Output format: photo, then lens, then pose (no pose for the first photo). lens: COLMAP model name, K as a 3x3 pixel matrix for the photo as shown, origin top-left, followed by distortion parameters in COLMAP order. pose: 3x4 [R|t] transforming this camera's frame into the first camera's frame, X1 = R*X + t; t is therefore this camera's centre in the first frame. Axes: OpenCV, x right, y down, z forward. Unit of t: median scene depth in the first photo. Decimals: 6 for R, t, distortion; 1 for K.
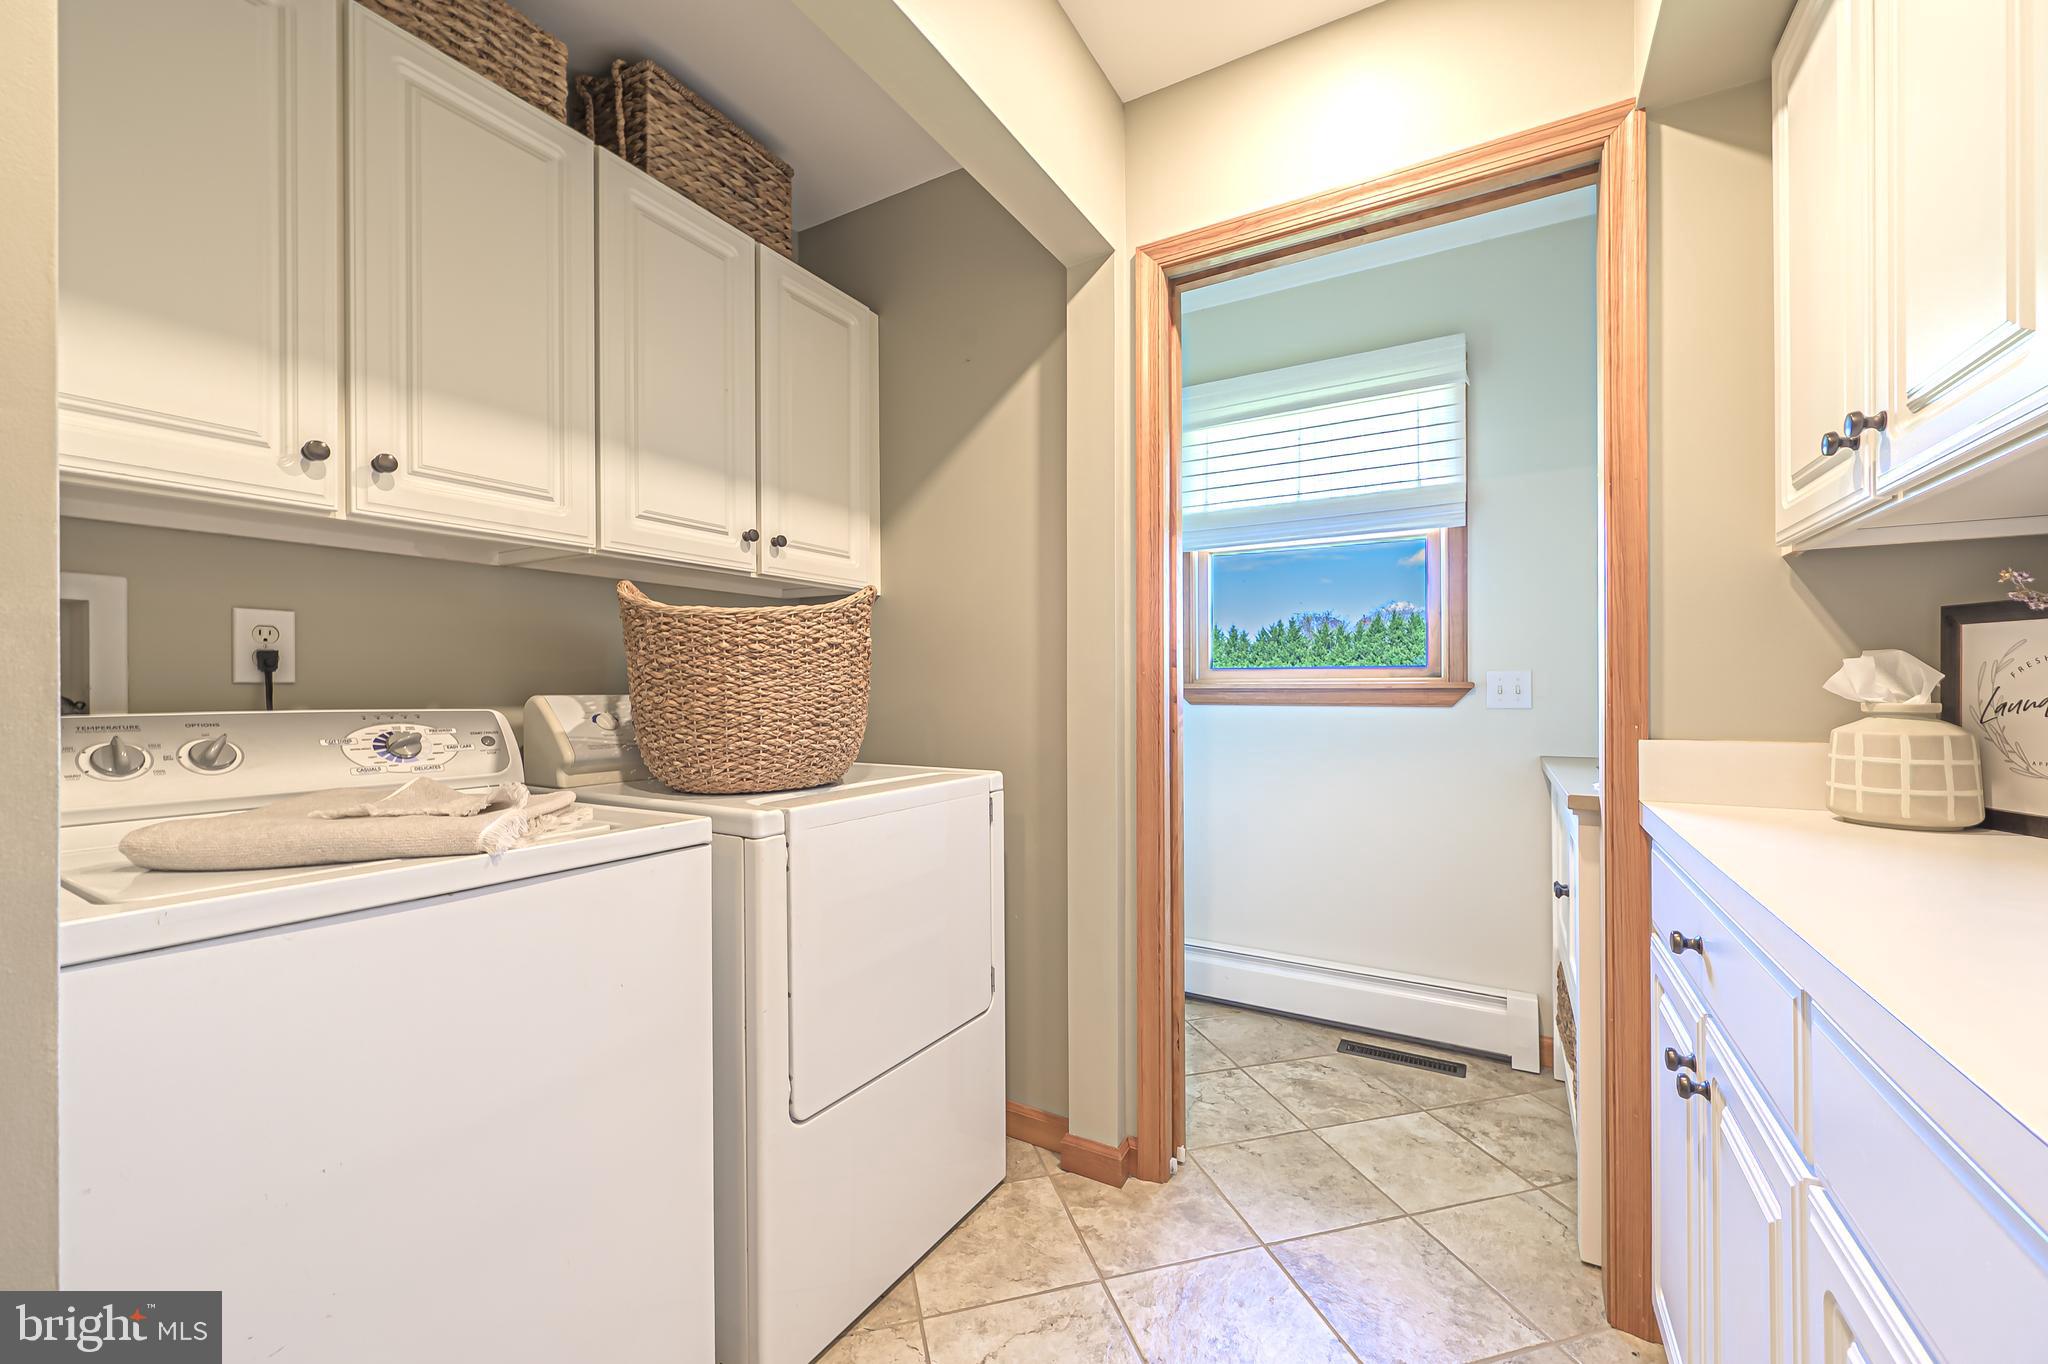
lens RADIAL K [[807.2, 0, 1021.0], [0, 807.2, 684.0], [0, 0, 1]] dist [-0.000274, 0.000161]
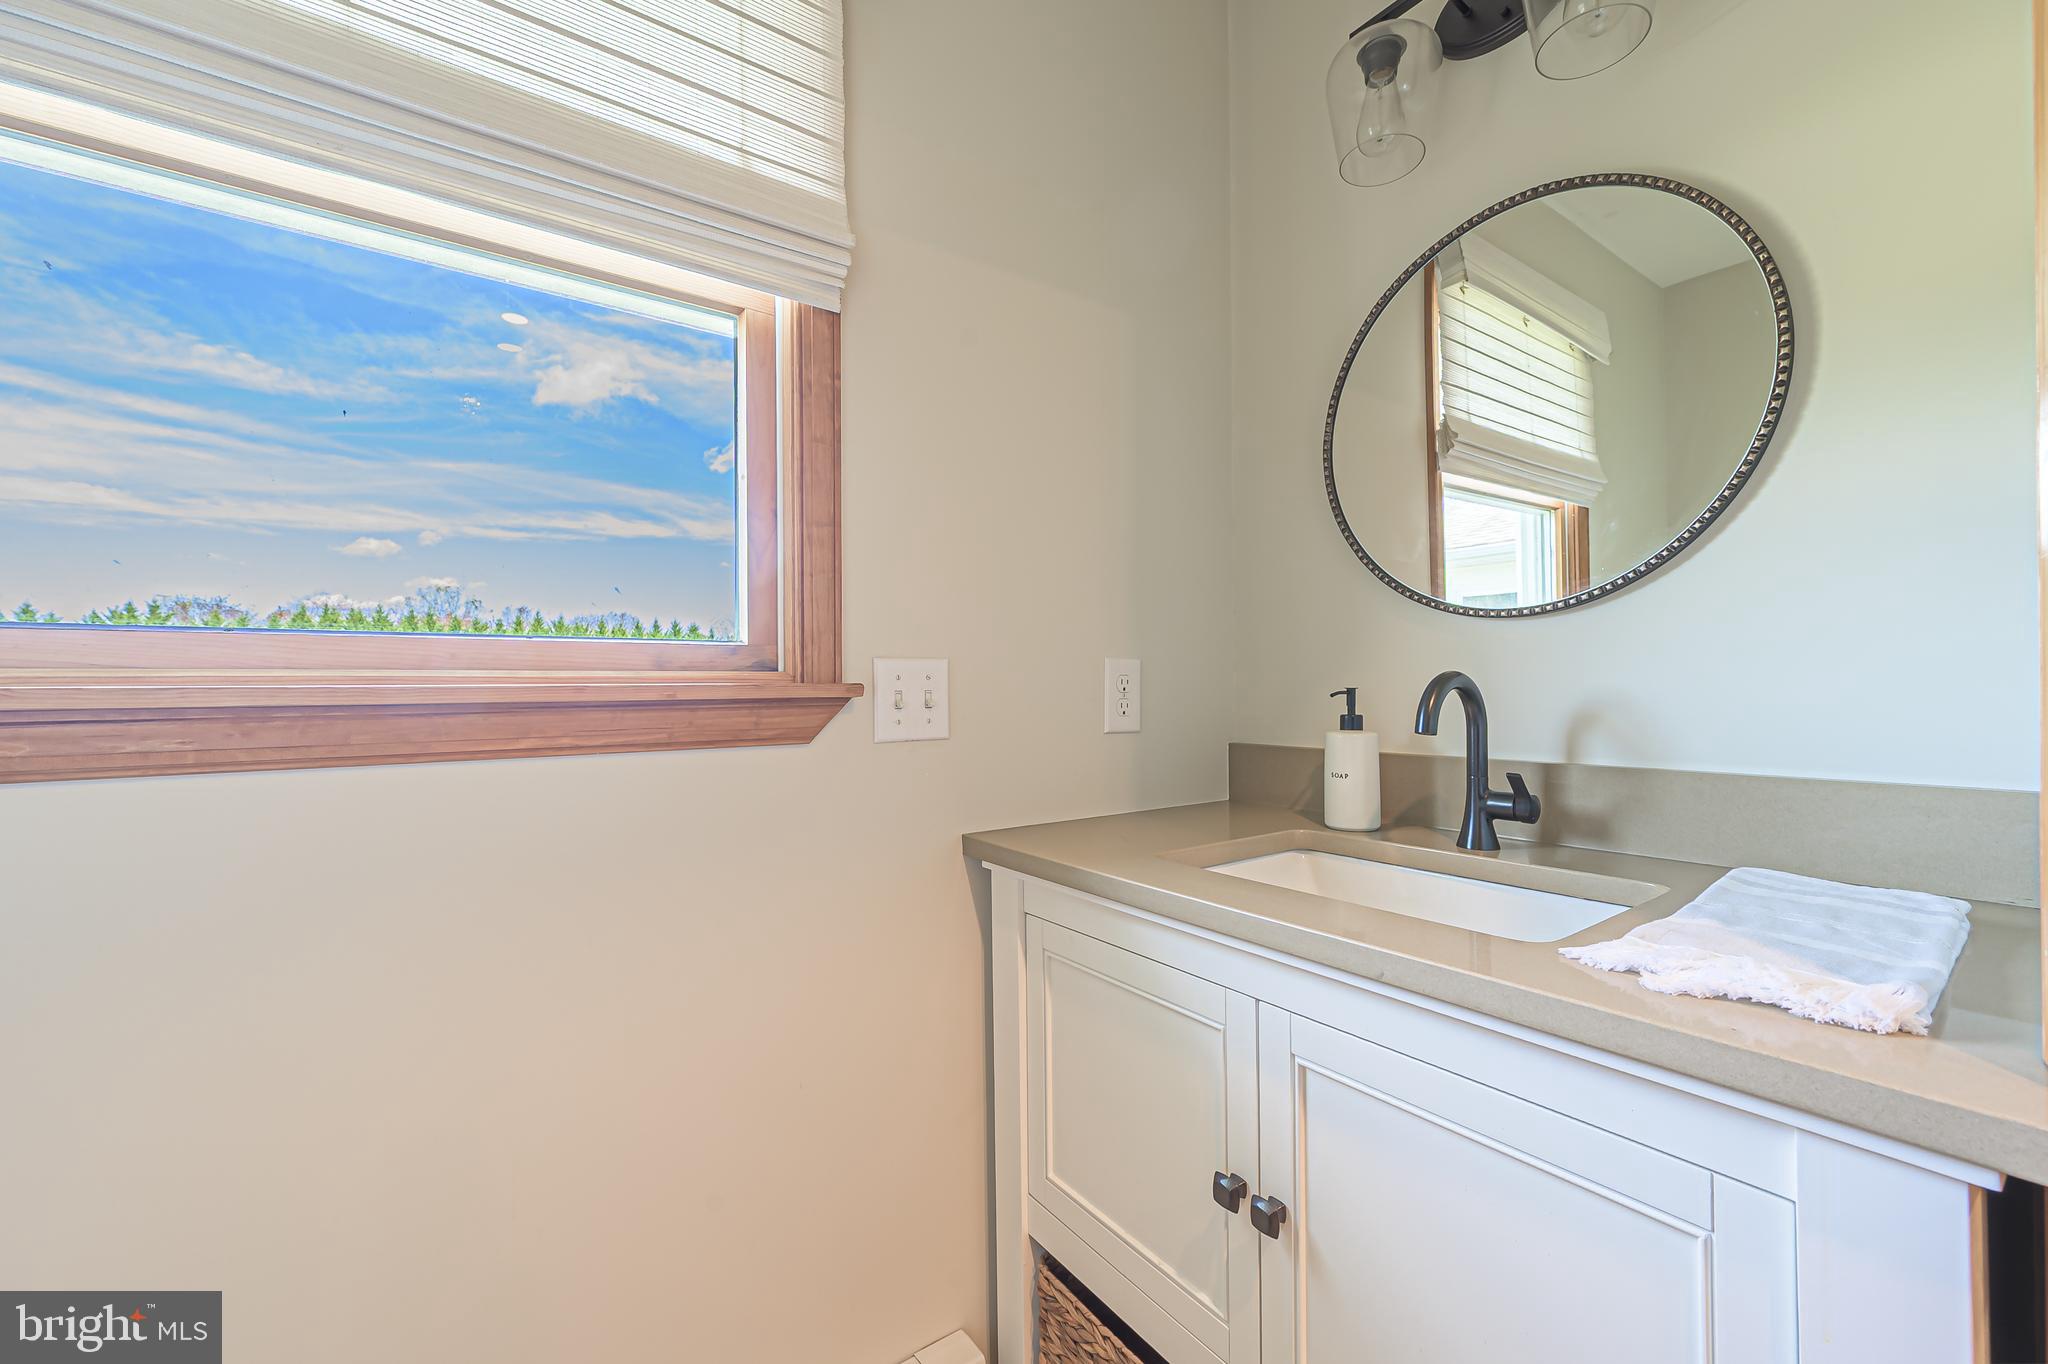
lens RADIAL K [[807.2, 0, 1021.0], [0, 807.2, 684.0], [0, 0, 1]] dist [-0.000274, 0.000161]
pose [[0.412082, 0.003781, 0.911139, 0.322492], [0.005359, 0.999964, -0.006573, 0.002283], [-0.911131, 0.007591, 0.412047, 1.152947]]
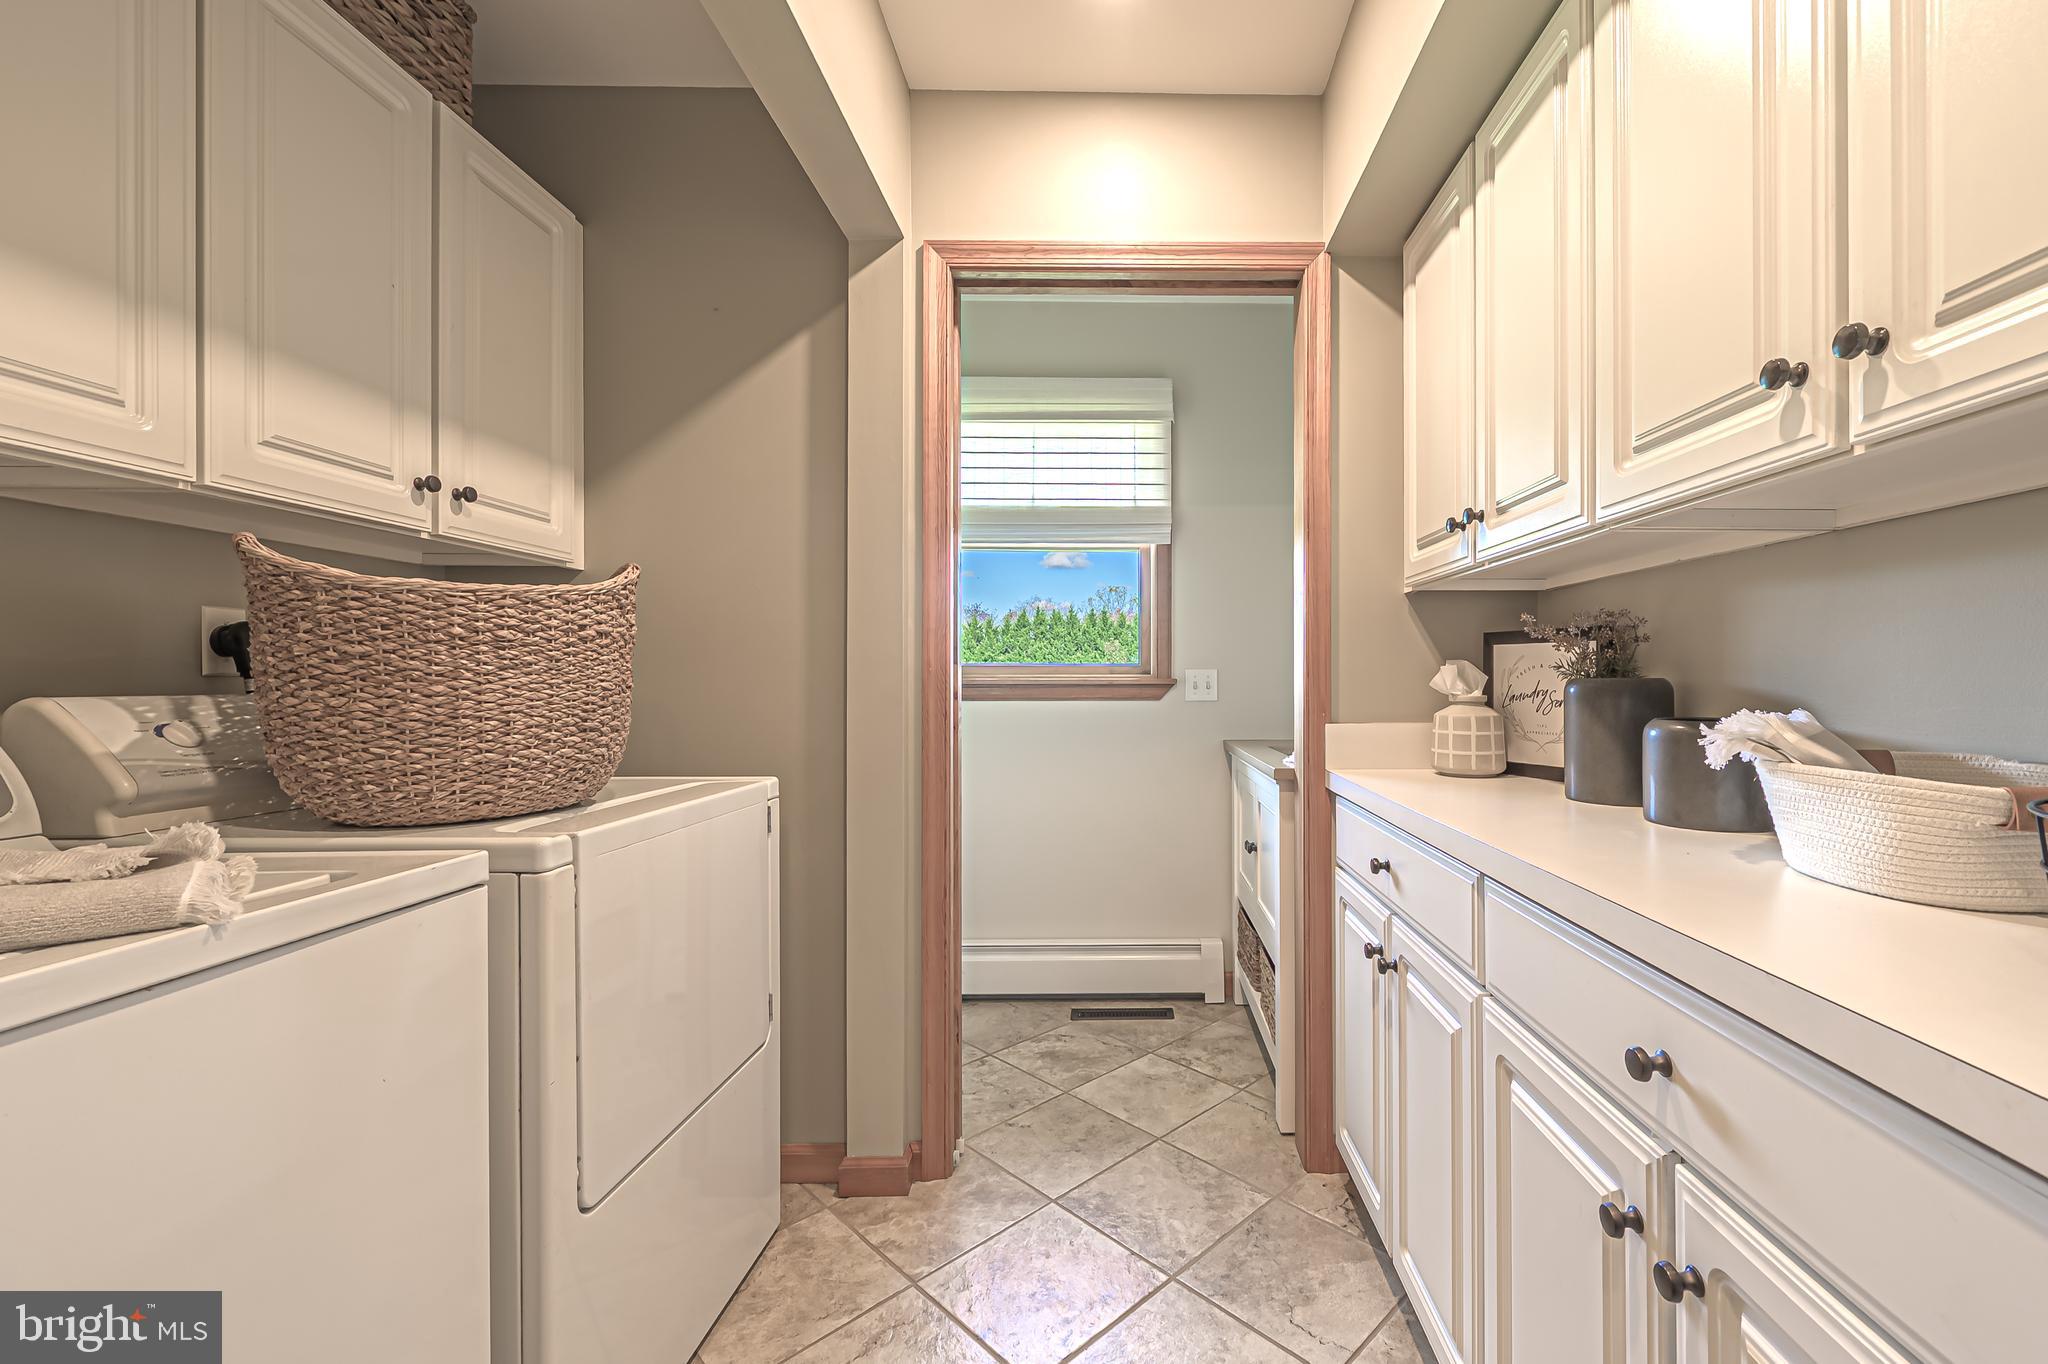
lens RADIAL K [[856.6, 0, 1138.8], [0, 856.6, 673.6], [0, 0, 1]] dist [0.000033, -0.000281]
pose [[0.851303, 0.006025, 0.524639, -0.206798], [-0.003856, 0.999979, -0.005226, -0.004600], [-0.524660, 0.002426, 0.851309, -0.037321]]
